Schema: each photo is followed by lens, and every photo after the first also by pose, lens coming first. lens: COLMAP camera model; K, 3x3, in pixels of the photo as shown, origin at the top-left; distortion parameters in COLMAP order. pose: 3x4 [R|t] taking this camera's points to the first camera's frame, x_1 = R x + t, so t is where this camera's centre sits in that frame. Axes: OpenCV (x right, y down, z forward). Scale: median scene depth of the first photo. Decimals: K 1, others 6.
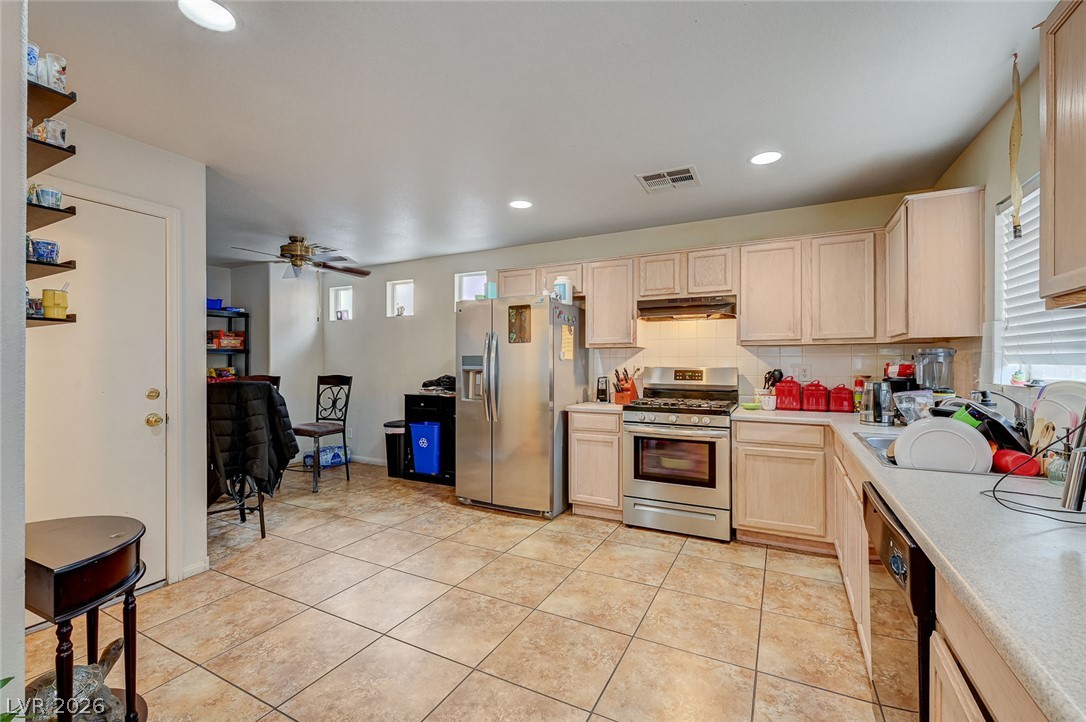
lens RADIAL K [[458.0, 0, 545.2], [0, 458.0, 362.1], [0, 0, 1]] dist [-0.002518, -0.000142]
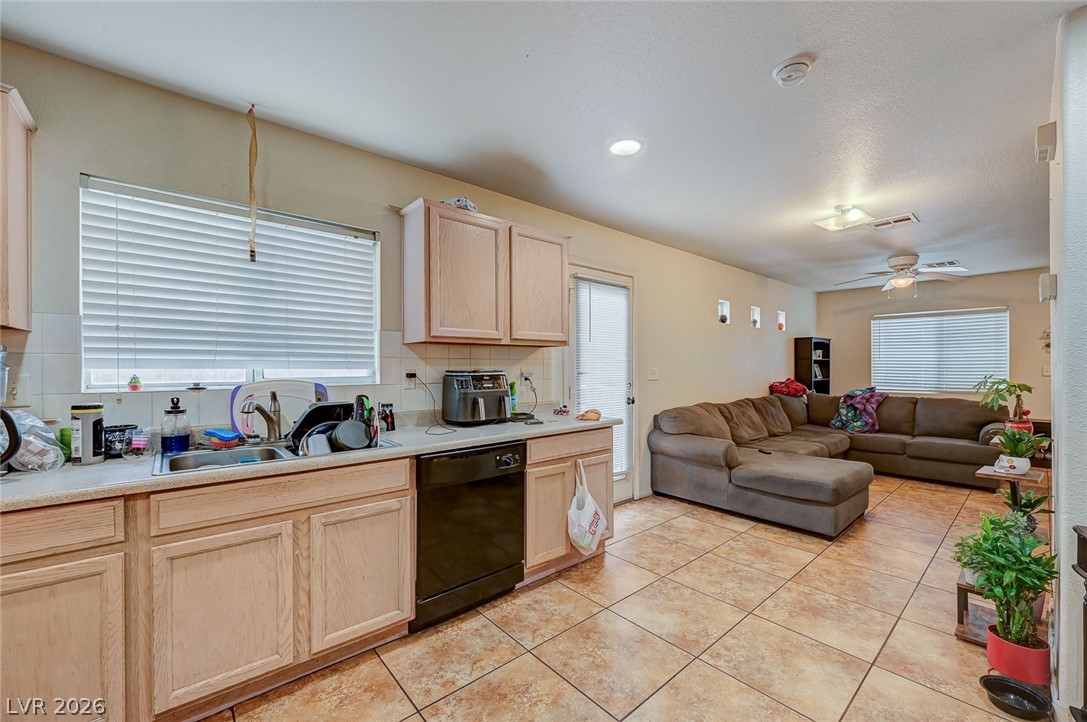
lens RADIAL K [[437.5, 0, 550.5], [0, 437.5, 367.9], [0, 0, 1]] dist [-0.002210, -0.000113]
pose [[-0.932737, 0.000068, 0.360556, -0.044485], [0.001032, 0.999996, 0.002481, 0.000747], [-0.360555, 0.002686, -0.932734, 0.866483]]
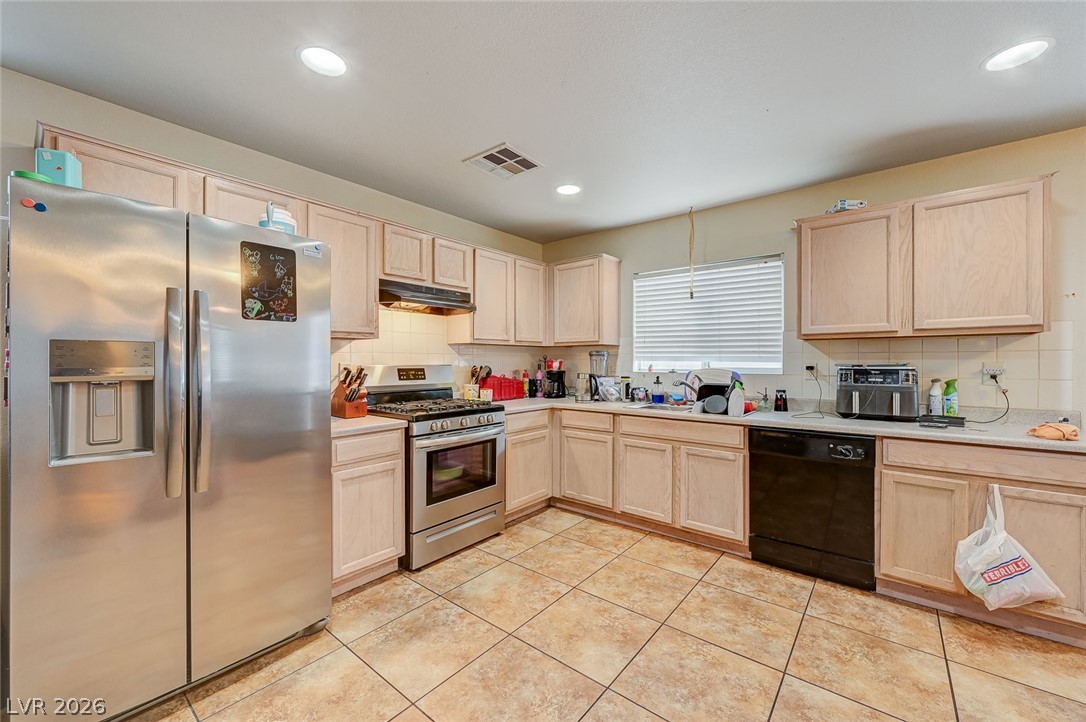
lens RADIAL K [[429.9, 0, 543.0], [0, 429.9, 361.0], [0, 0, 1]] dist [-0.001081, -0.000026]
pose [[0.197032, -0.001062, 0.980397, -0.469147], [-0.002675, 0.999995, 0.001621, 0.001396], [-0.980393, -0.002942, 0.197028, 0.618078]]
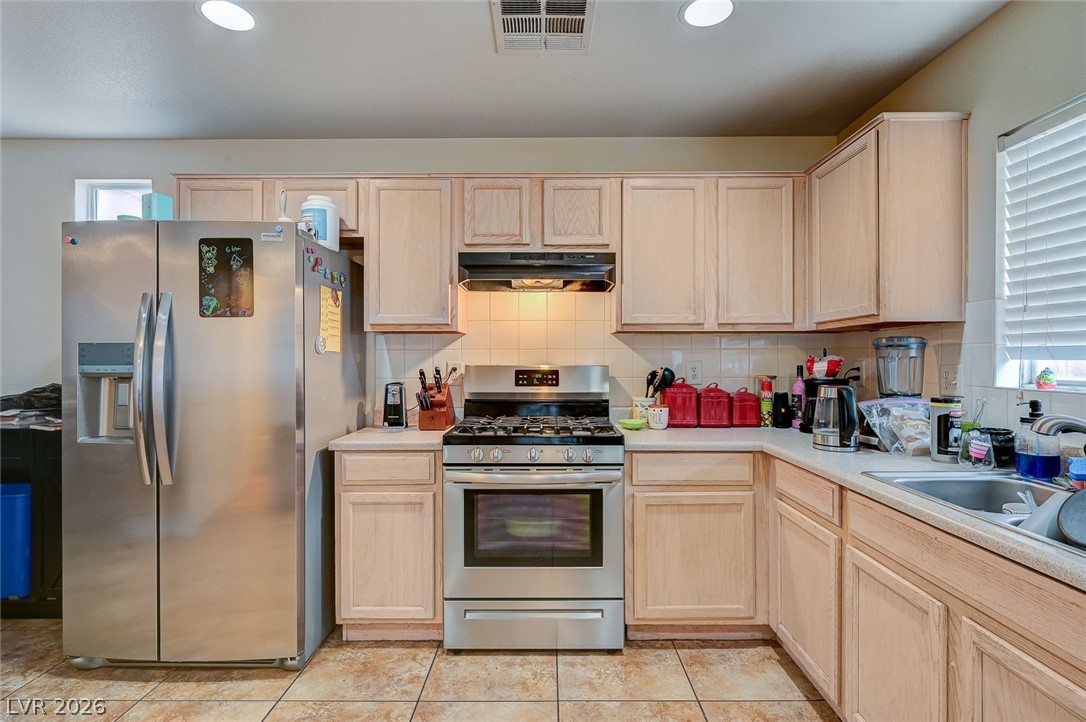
lens RADIAL K [[540.7, 0, 546.5], [0, 540.7, 359.7], [0, 0, 1]] dist [-0.002681, -0.000788]
pose [[0.888559, -0.001953, 0.458758, -0.017702], [0.000025, 0.999991, 0.004207, 0.000311], [-0.458762, -0.003726, 0.888551, 0.348333]]
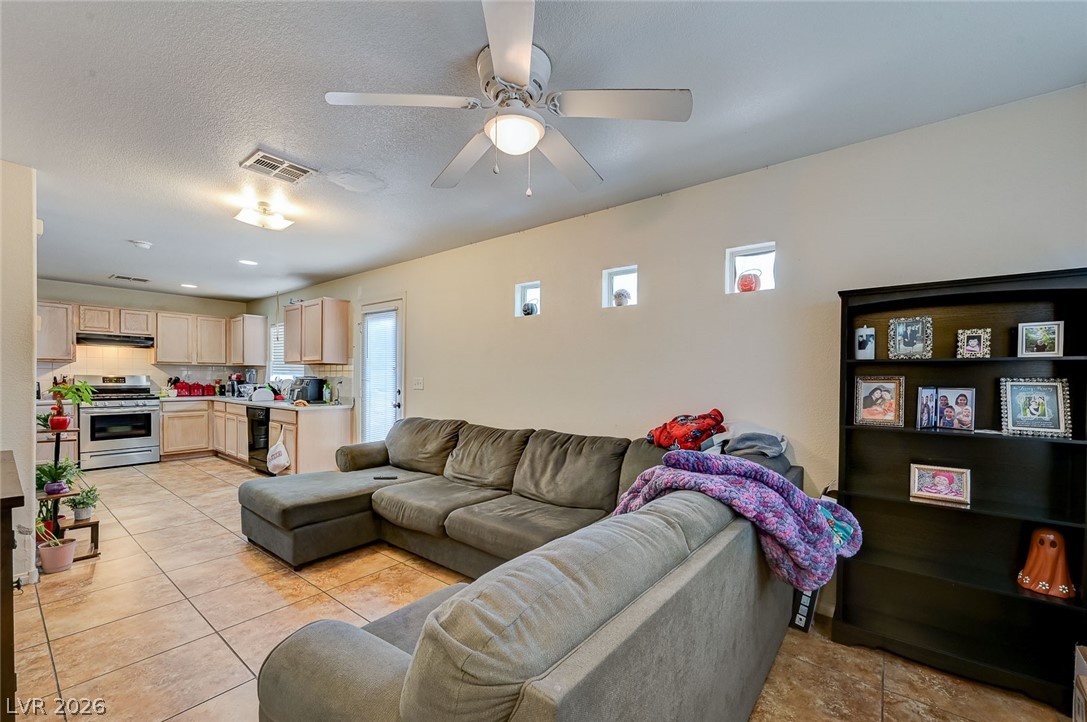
lens RADIAL K [[441.5, 0, 548.7], [0, 441.5, 382.3], [0, 0, 1]] dist [0.000225, 0.000042]
pose [[0.185566, -0.010757, 0.982573, -1.028156], [-0.012355, 0.999835, 0.013279, -0.004601], [-0.982554, -0.014604, 0.185402, -0.904913]]
